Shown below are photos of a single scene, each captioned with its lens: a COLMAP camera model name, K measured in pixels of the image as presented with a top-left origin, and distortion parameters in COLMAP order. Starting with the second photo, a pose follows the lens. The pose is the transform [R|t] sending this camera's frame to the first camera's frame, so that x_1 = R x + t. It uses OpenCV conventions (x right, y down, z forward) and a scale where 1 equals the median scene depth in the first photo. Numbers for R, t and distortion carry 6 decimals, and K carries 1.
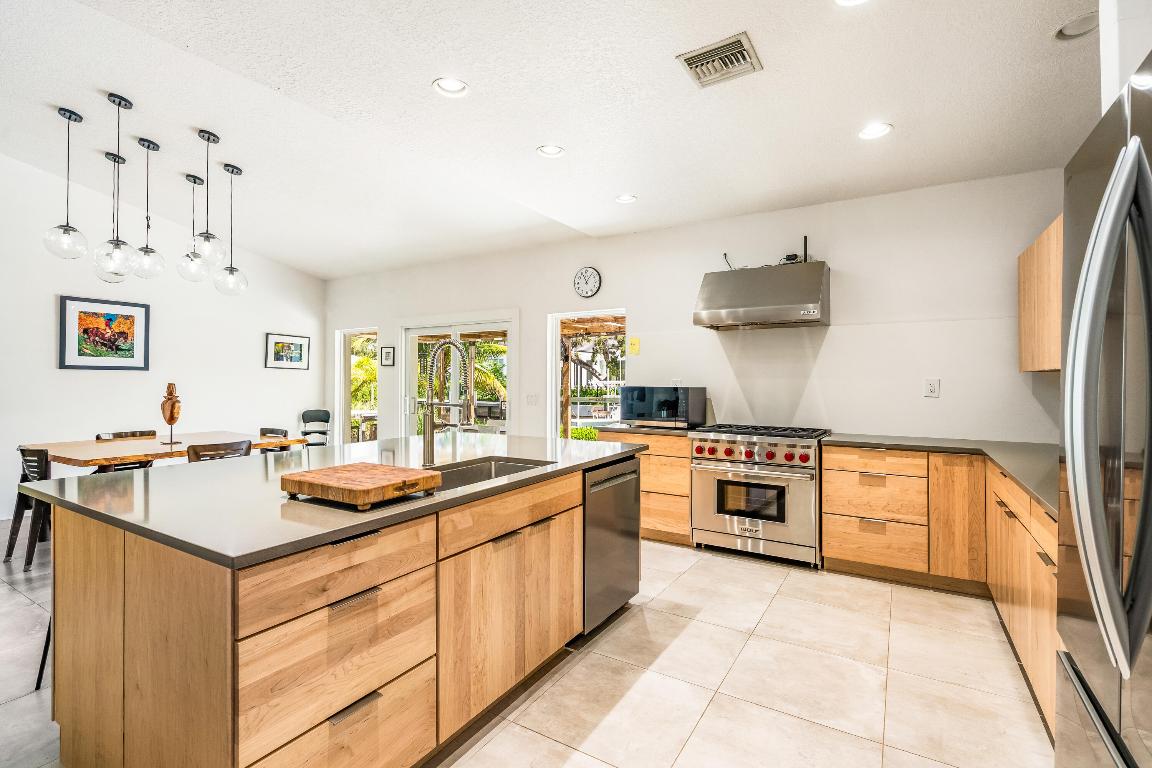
lens RADIAL K [[538.7, 0, 572.8], [0, 538.7, 377.7], [0, 0, 1]] dist [-0.000437, -0.000151]
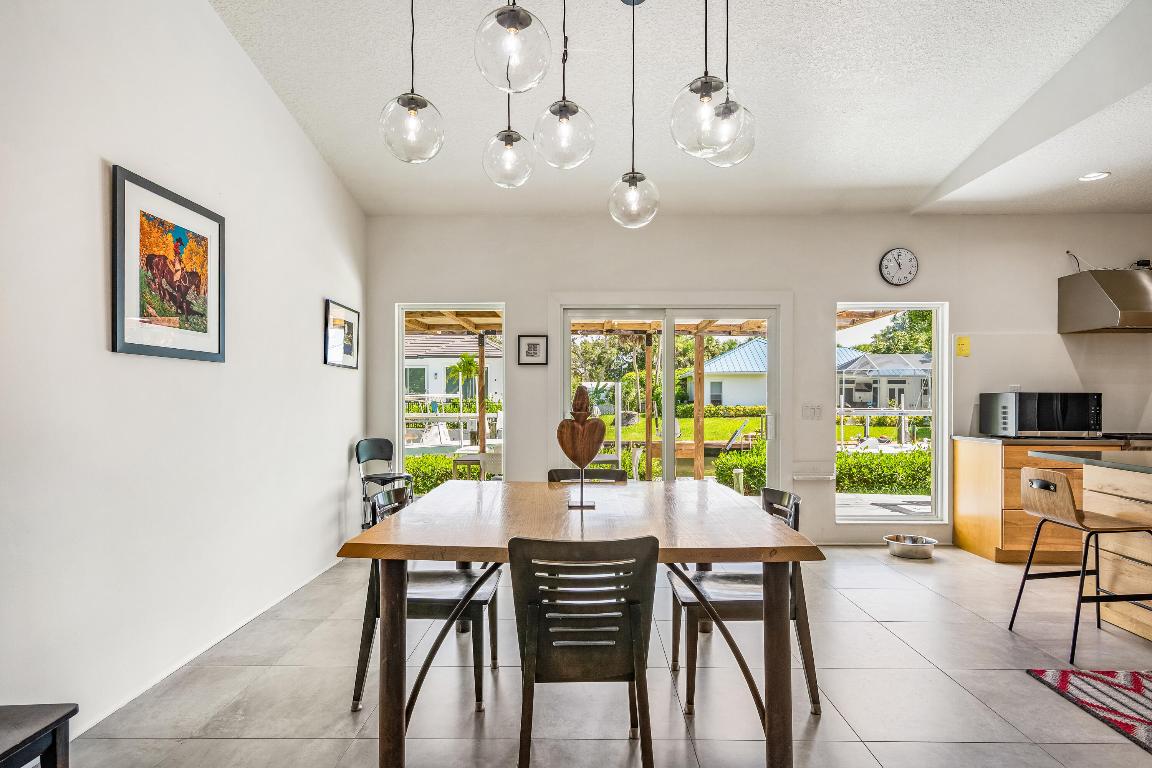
lens RADIAL K [[652.9, 0, 582.5], [0, 652.9, 394.4], [0, 0, 1]] dist [0.019023, 0.000115]
pose [[0.848440, -0.001822, 0.529289, -0.864877], [0.000776, 0.999997, 0.002199, 0.013243], [-0.529291, -0.001455, 0.848439, 0.386966]]
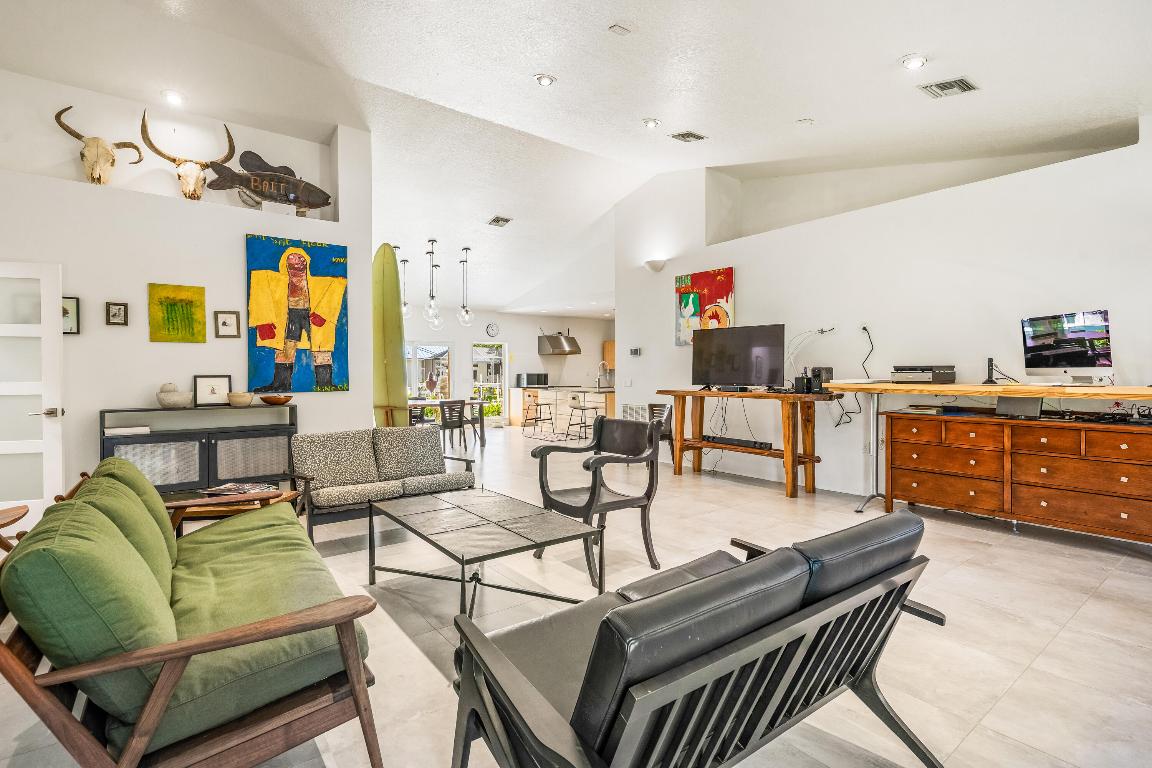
lens RADIAL K [[538.7, 0, 575.1], [0, 538.7, 382.0], [0, 0, 1]] dist [-0.000437, -0.000151]
pose [[0.362731, -0.015439, 0.931766, -2.002721], [0.001781, 0.999872, 0.015875, 0.012190], [-0.931892, -0.004099, 0.362712, -0.215694]]
